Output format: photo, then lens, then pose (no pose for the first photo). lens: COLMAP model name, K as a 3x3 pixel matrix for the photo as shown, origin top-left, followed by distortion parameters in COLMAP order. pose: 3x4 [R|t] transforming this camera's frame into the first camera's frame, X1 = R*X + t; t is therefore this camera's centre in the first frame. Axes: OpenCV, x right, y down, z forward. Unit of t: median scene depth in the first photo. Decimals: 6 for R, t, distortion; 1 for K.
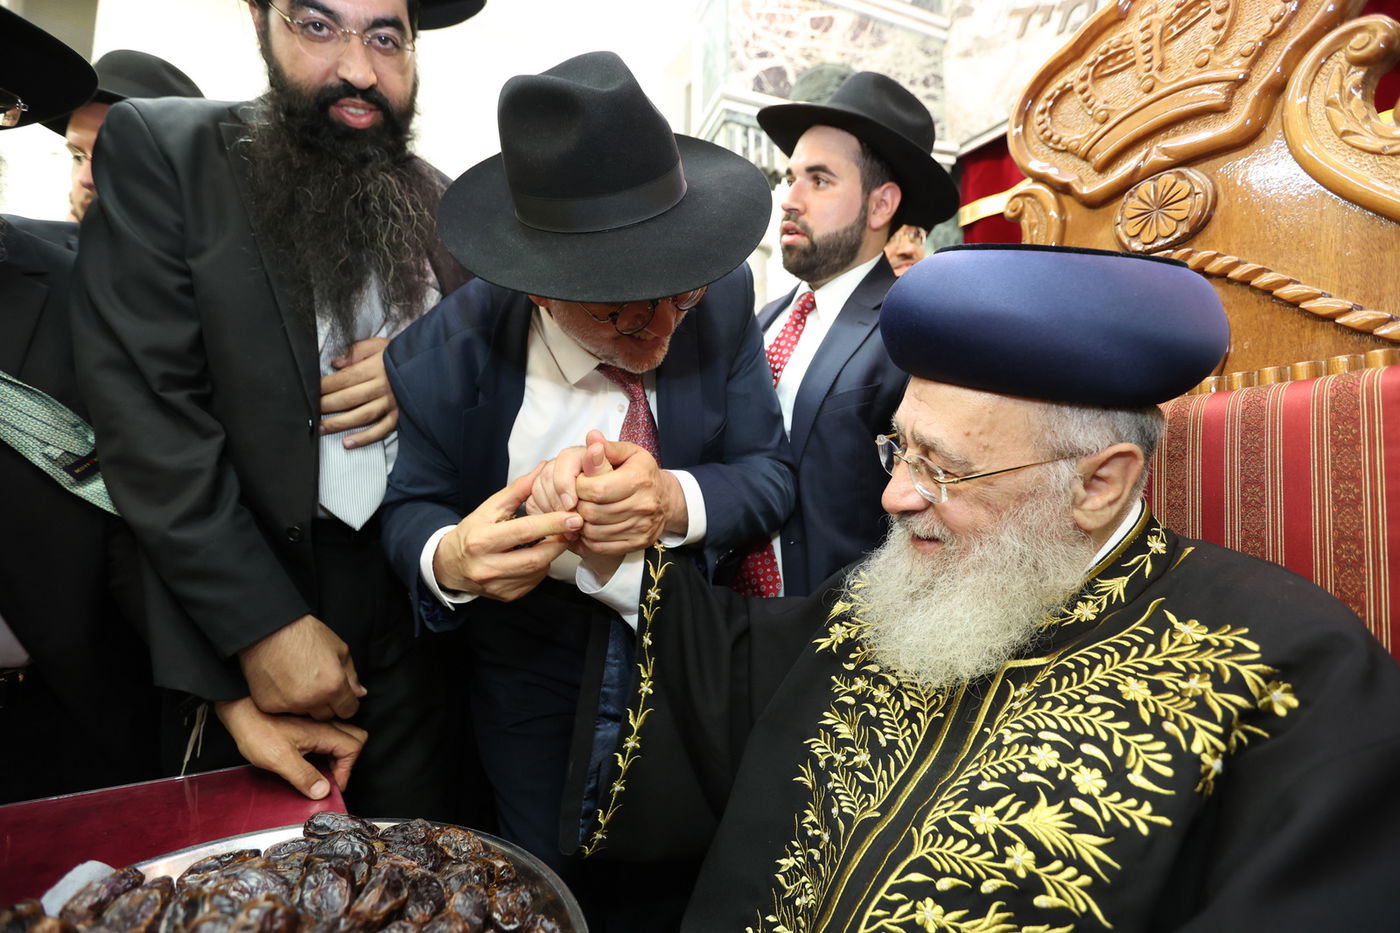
lens RADIAL K [[662.8, 0, 698.5], [0, 662.8, 458.5], [0, 0, 1]] dist [-0.003652, 0.001485]
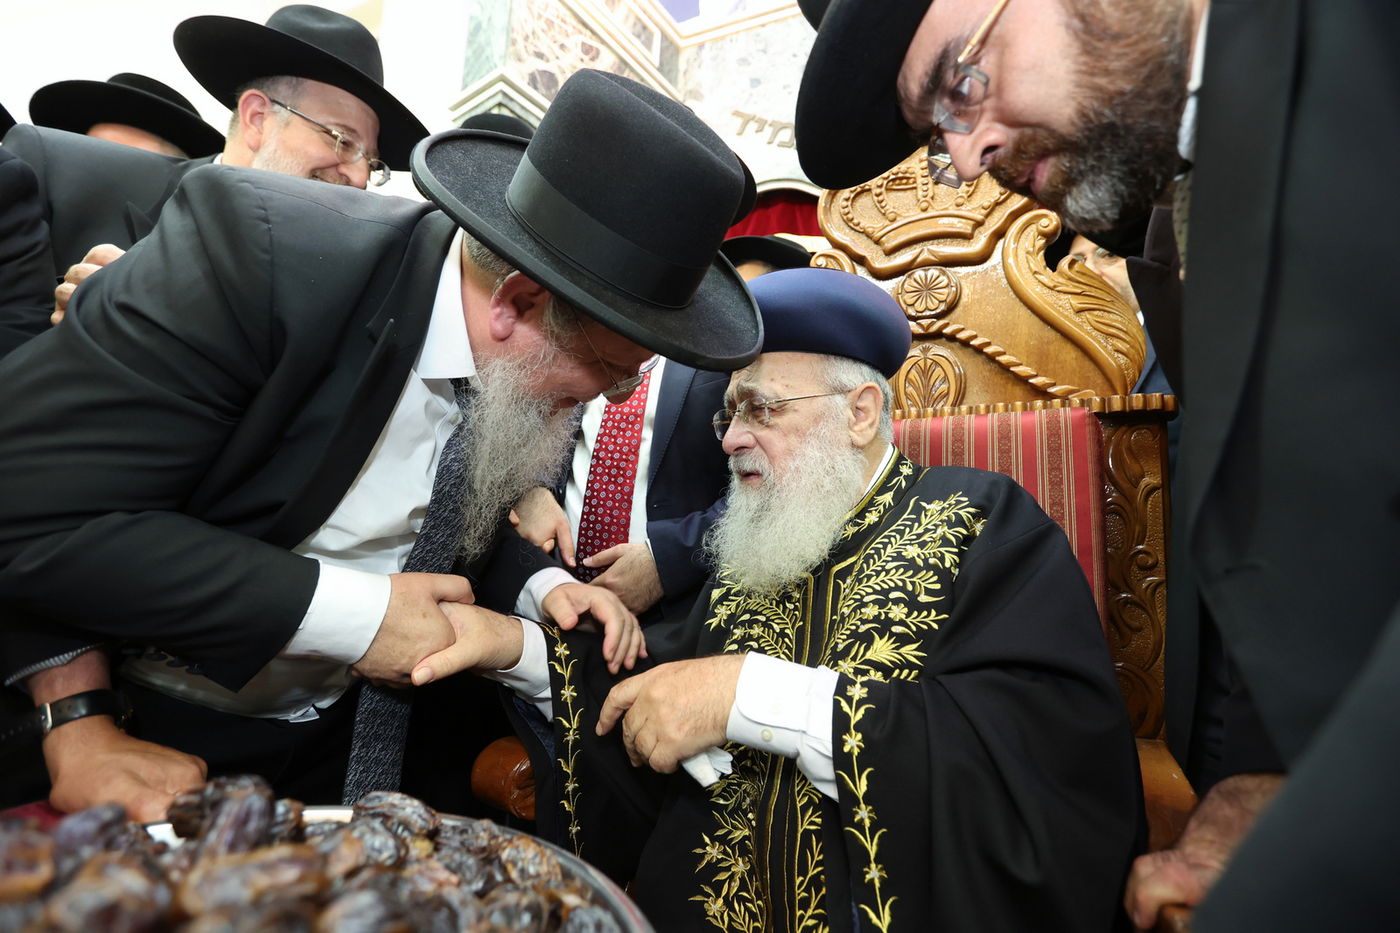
lens RADIAL K [[662.8, 0, 698.5], [0, 662.8, 458.5], [0, 0, 1]] dist [-0.003652, 0.001485]
pose [[0.808526, 0.109051, 0.578268, -0.503782], [-0.082193, 0.993974, -0.072524, 0.136290], [-0.582692, 0.011108, 0.812617, 0.103428]]
